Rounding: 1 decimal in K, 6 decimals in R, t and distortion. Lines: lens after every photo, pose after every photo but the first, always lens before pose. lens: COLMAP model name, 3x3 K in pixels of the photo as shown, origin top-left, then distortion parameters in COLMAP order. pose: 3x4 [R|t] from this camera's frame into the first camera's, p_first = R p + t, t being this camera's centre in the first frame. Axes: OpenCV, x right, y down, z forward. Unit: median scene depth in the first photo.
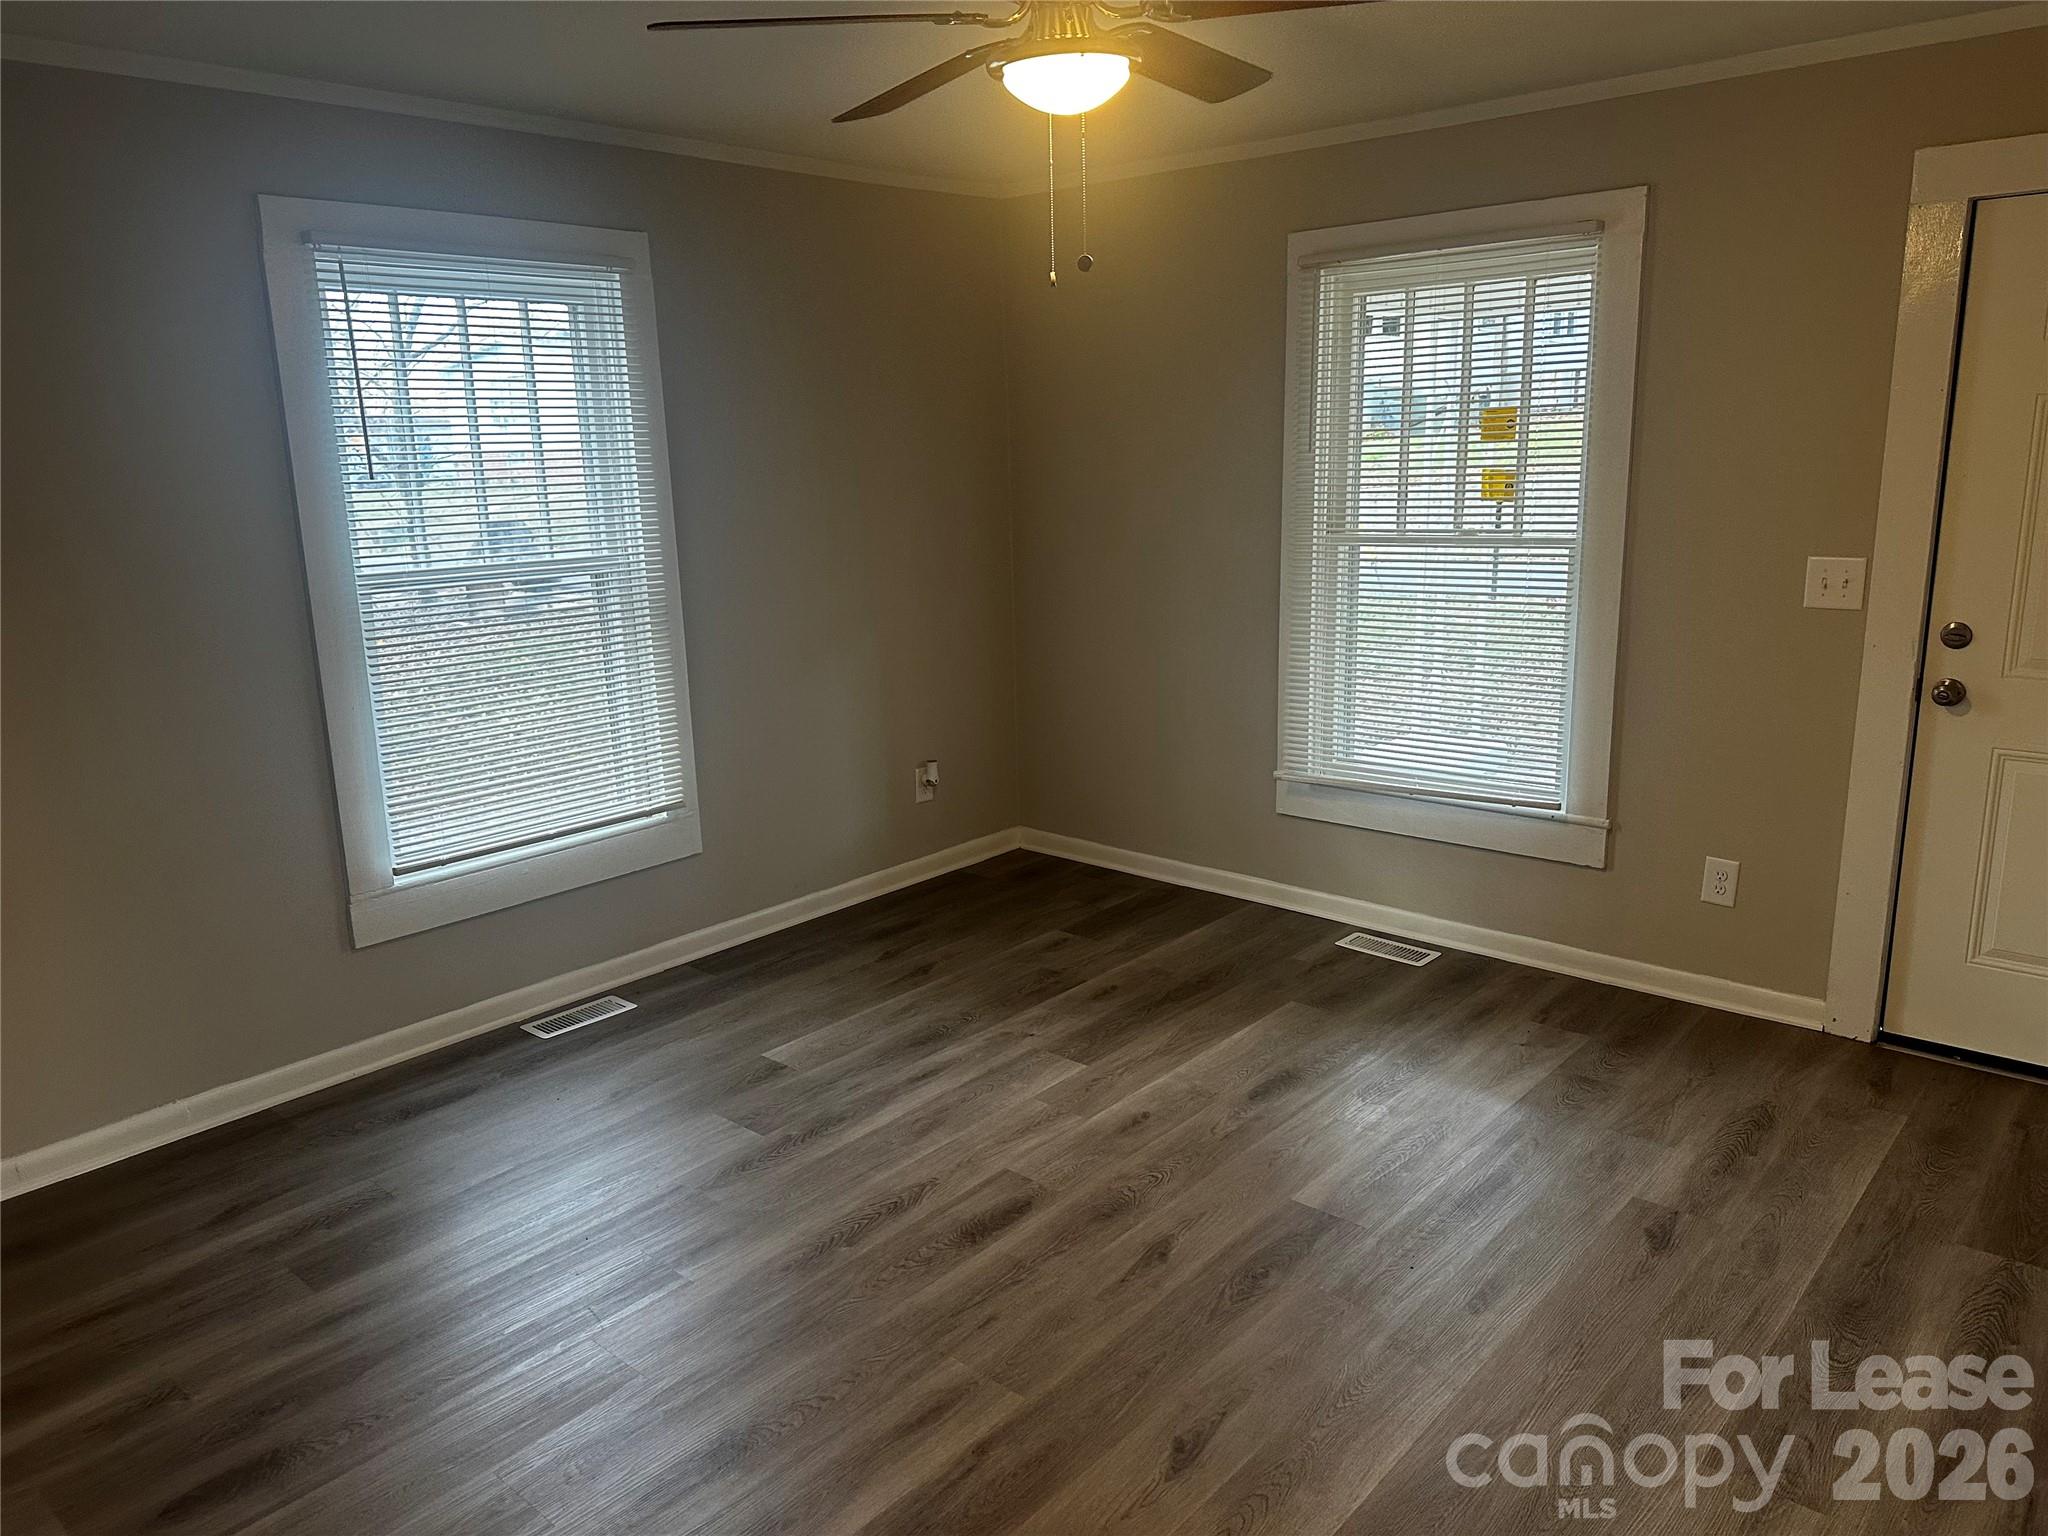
lens RADIAL K [[1433.5, 0, 1028.1], [0, 1433.5, 759.9], [0, 0, 1]] dist [0.083193, -0.111099]
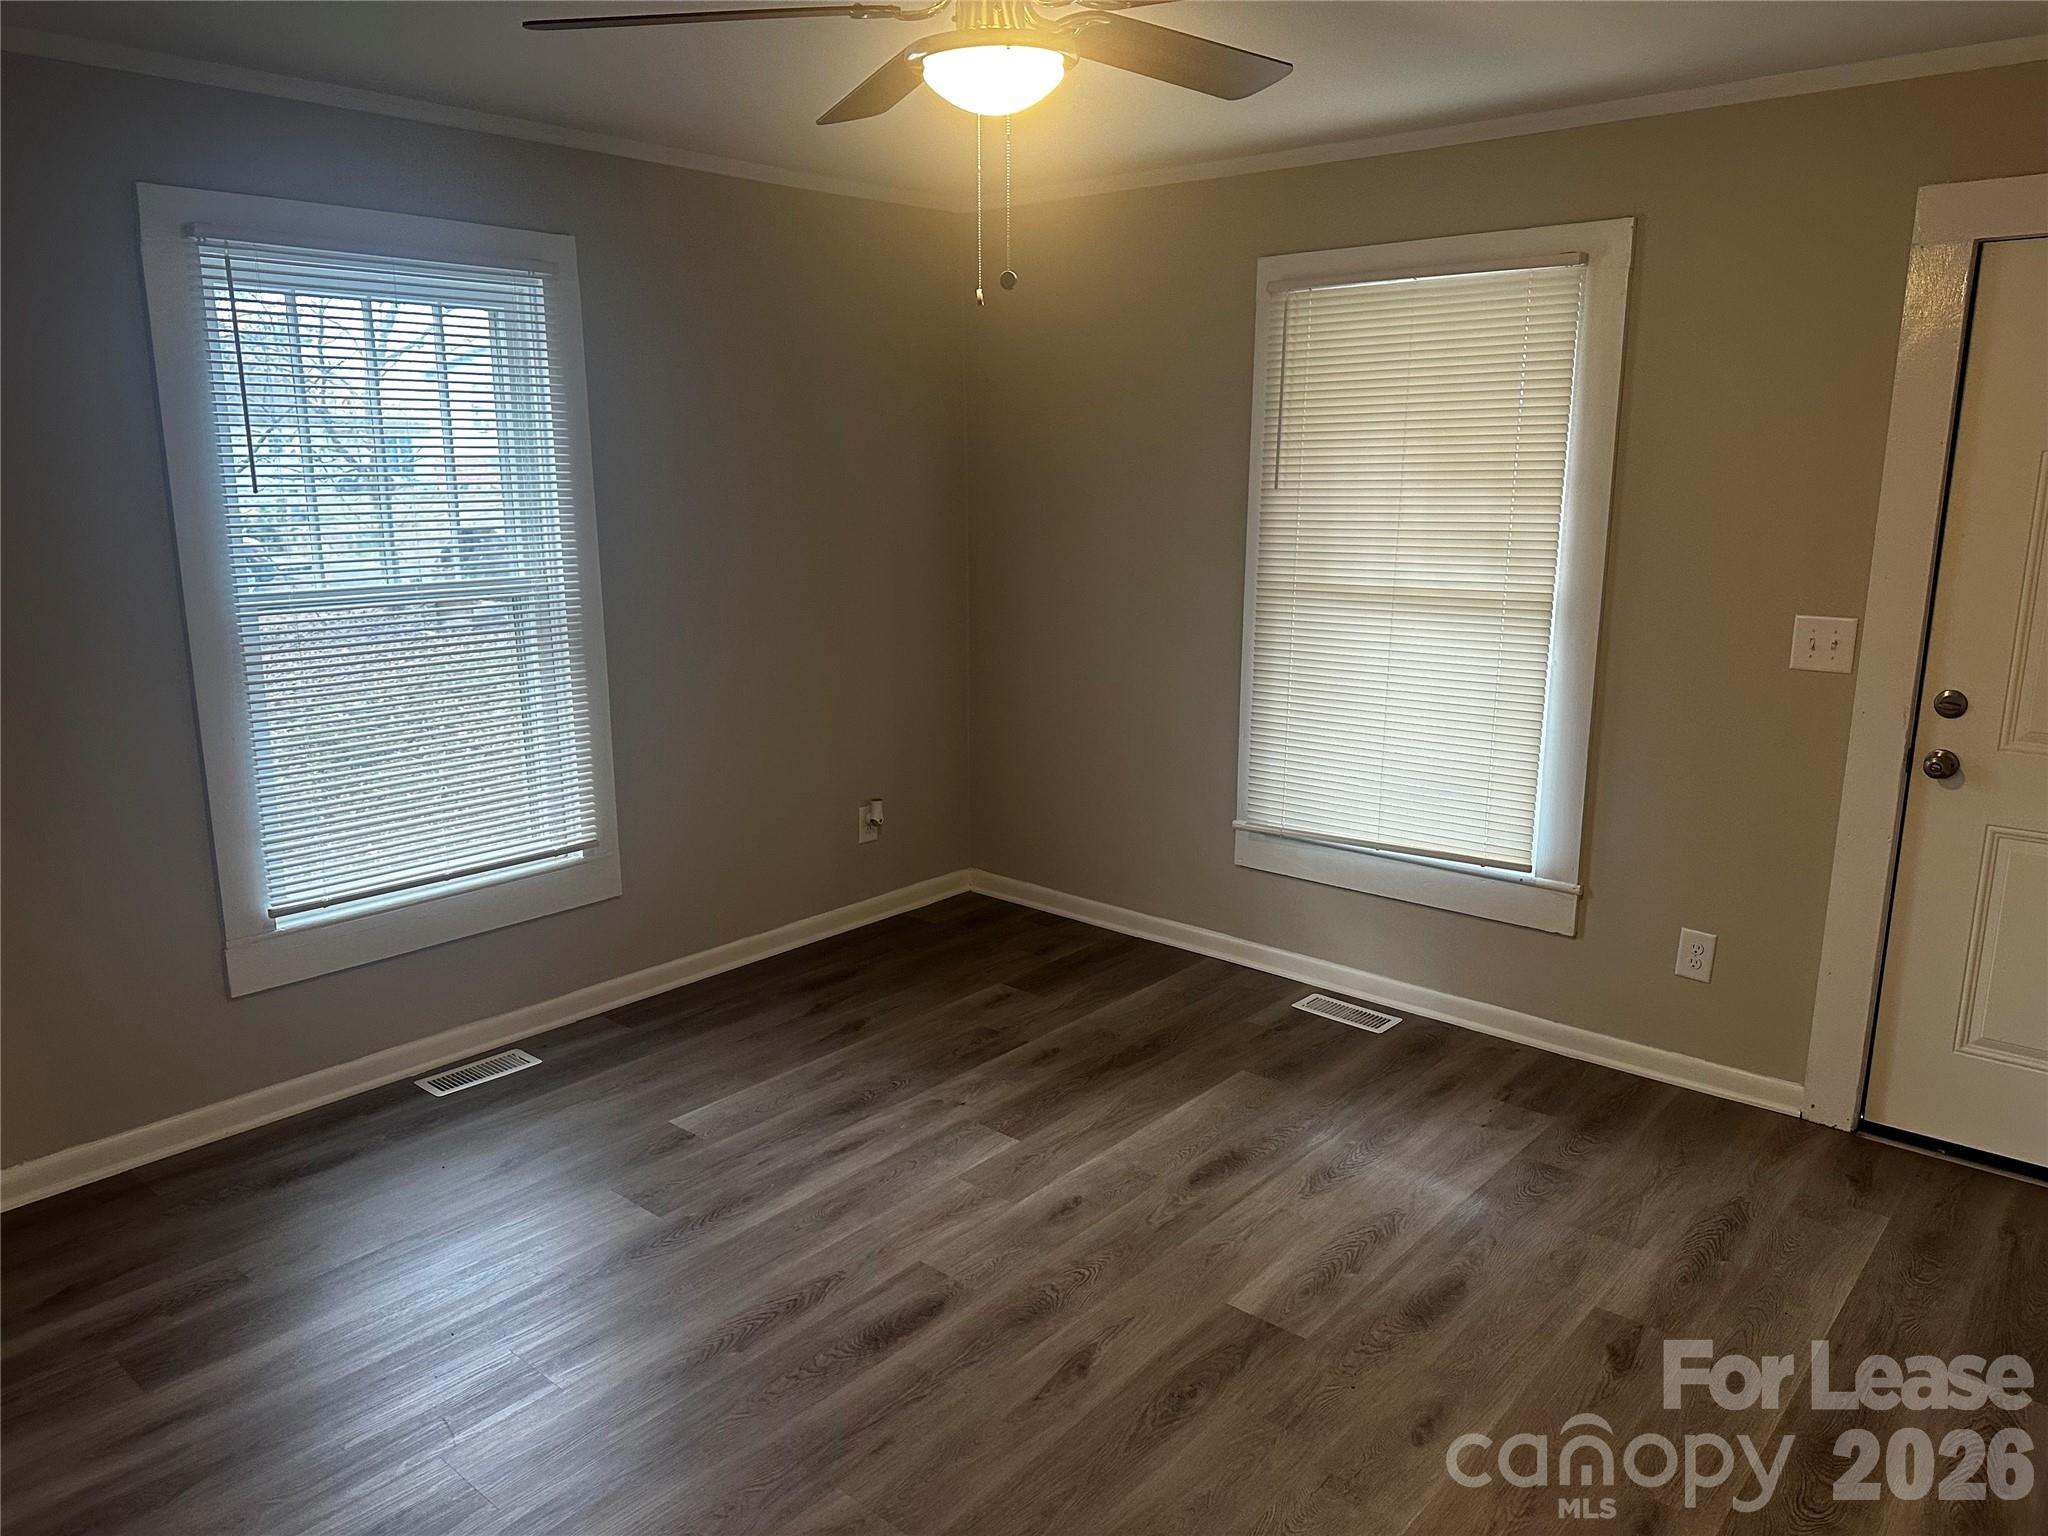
lens RADIAL K [[1430.7, 0, 1033.4], [0, 1430.7, 770.0], [0, 0, 1]] dist [0.075763, -0.099891]
pose [[0.999608, 0.023960, 0.014514, 0.032431], [-0.023876, 0.999697, -0.005959, -0.022867], [-0.014652, 0.005610, 0.999877, 0.070860]]
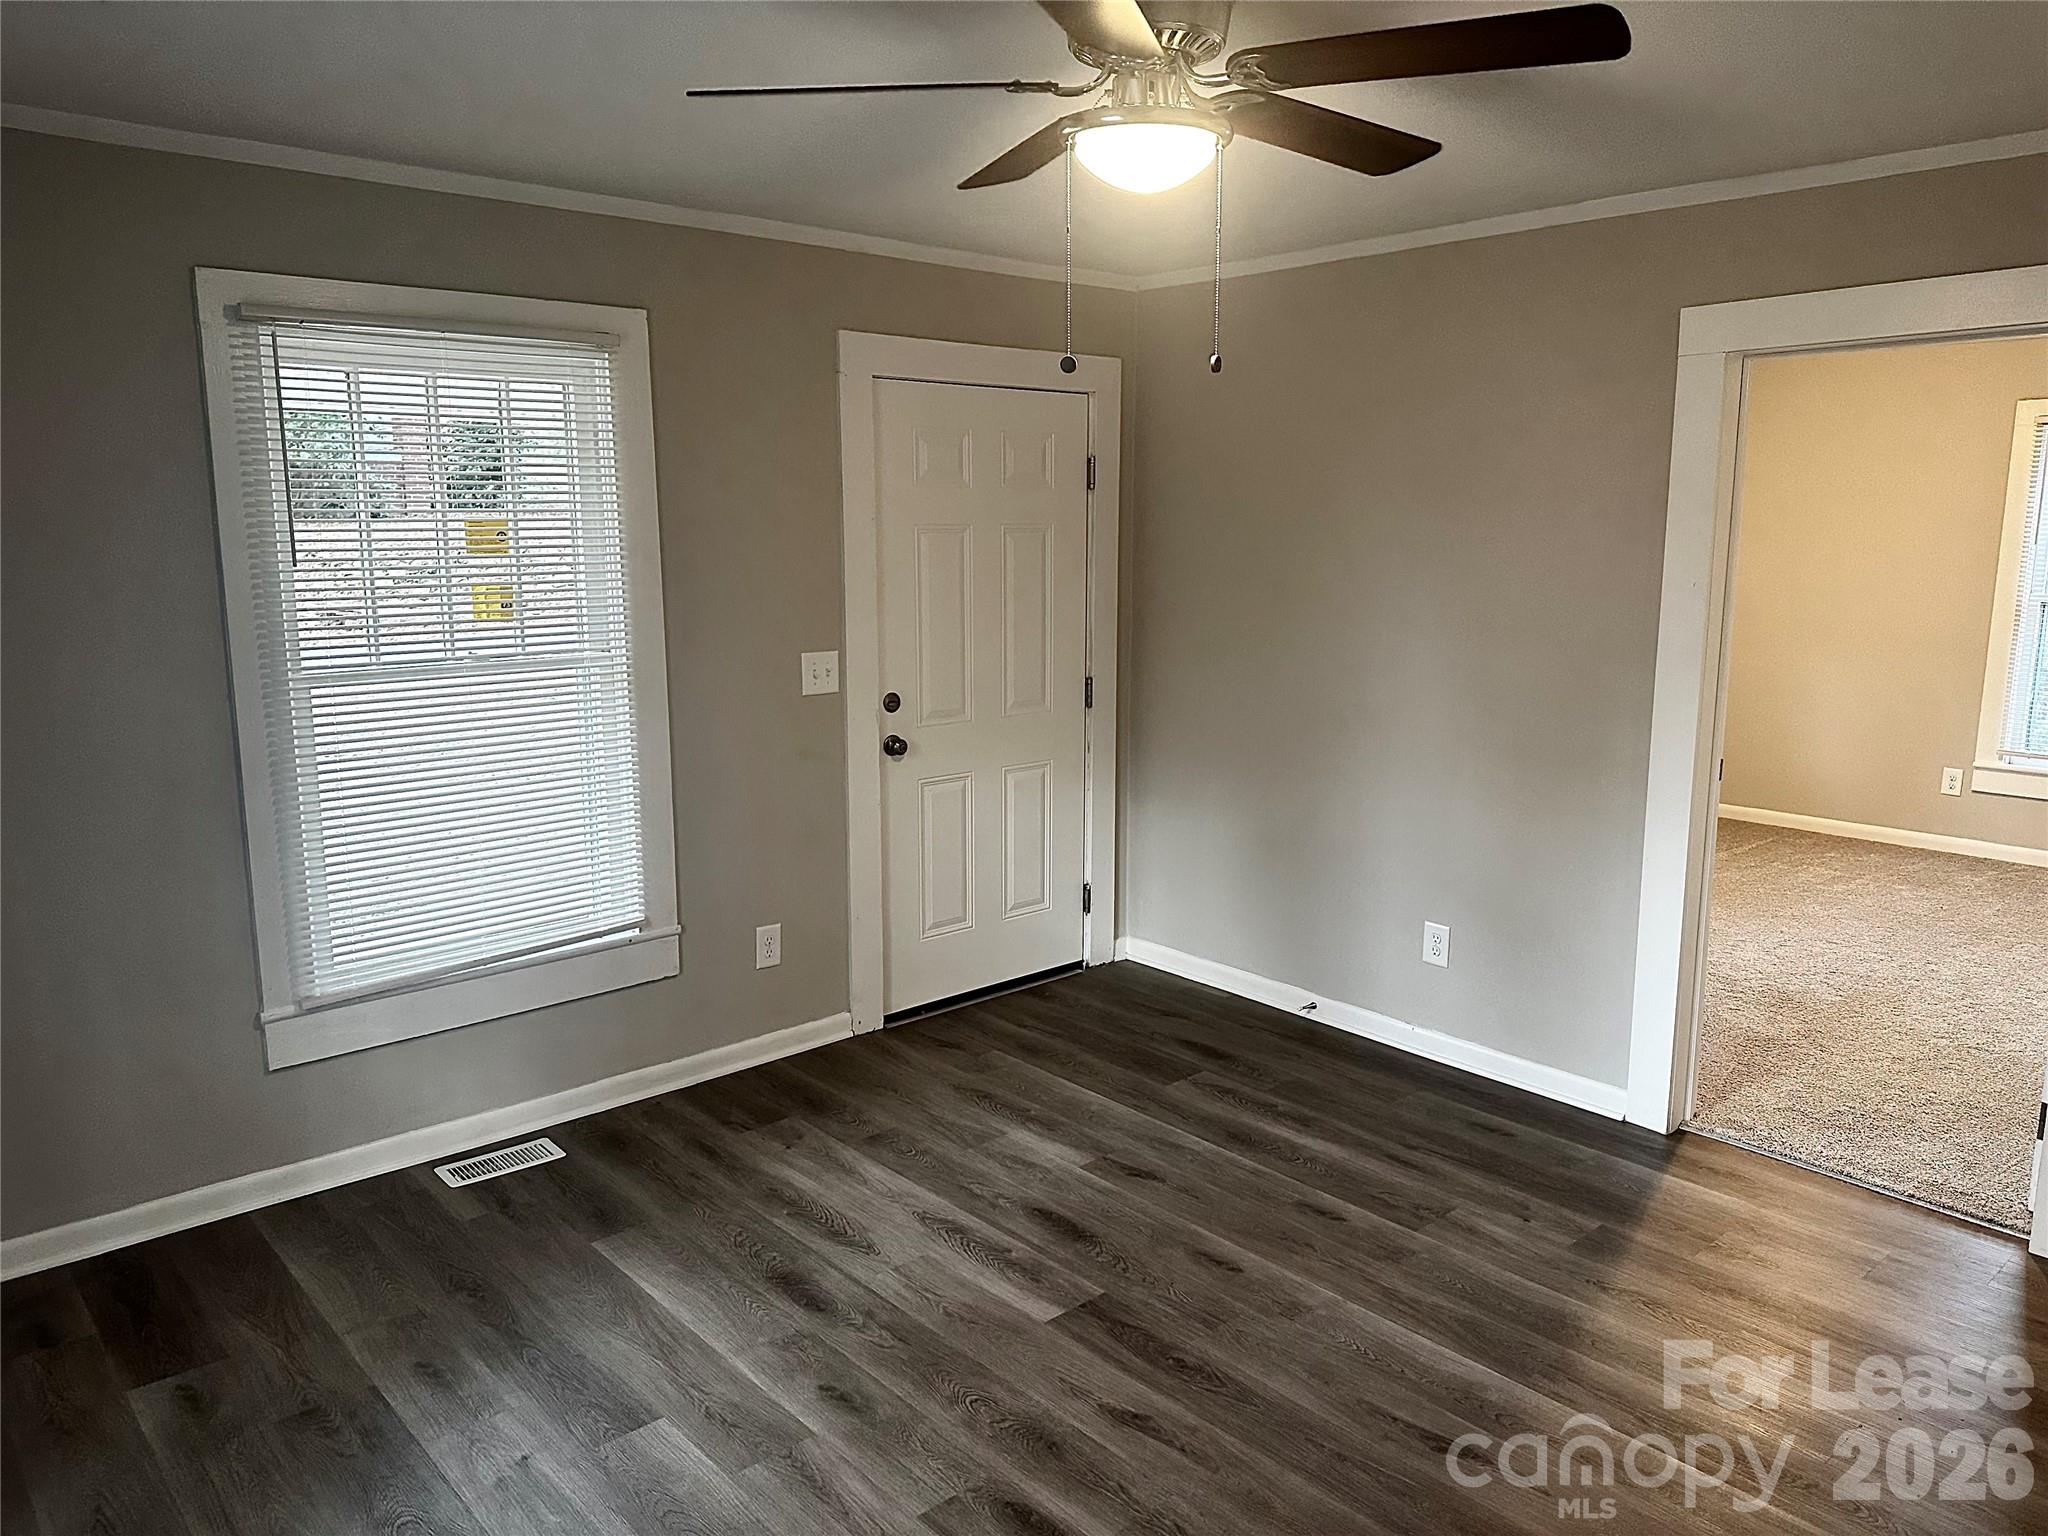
lens RADIAL K [[1430.7, 0, 1033.4], [0, 1430.7, 770.0], [0, 0, 1]] dist [0.075763, -0.099891]
pose [[0.118077, -0.154396, 0.980928, -0.625173], [0.211933, 0.968996, 0.127007, -0.160986], [-0.970125, 0.192894, 0.147138, 0.682639]]
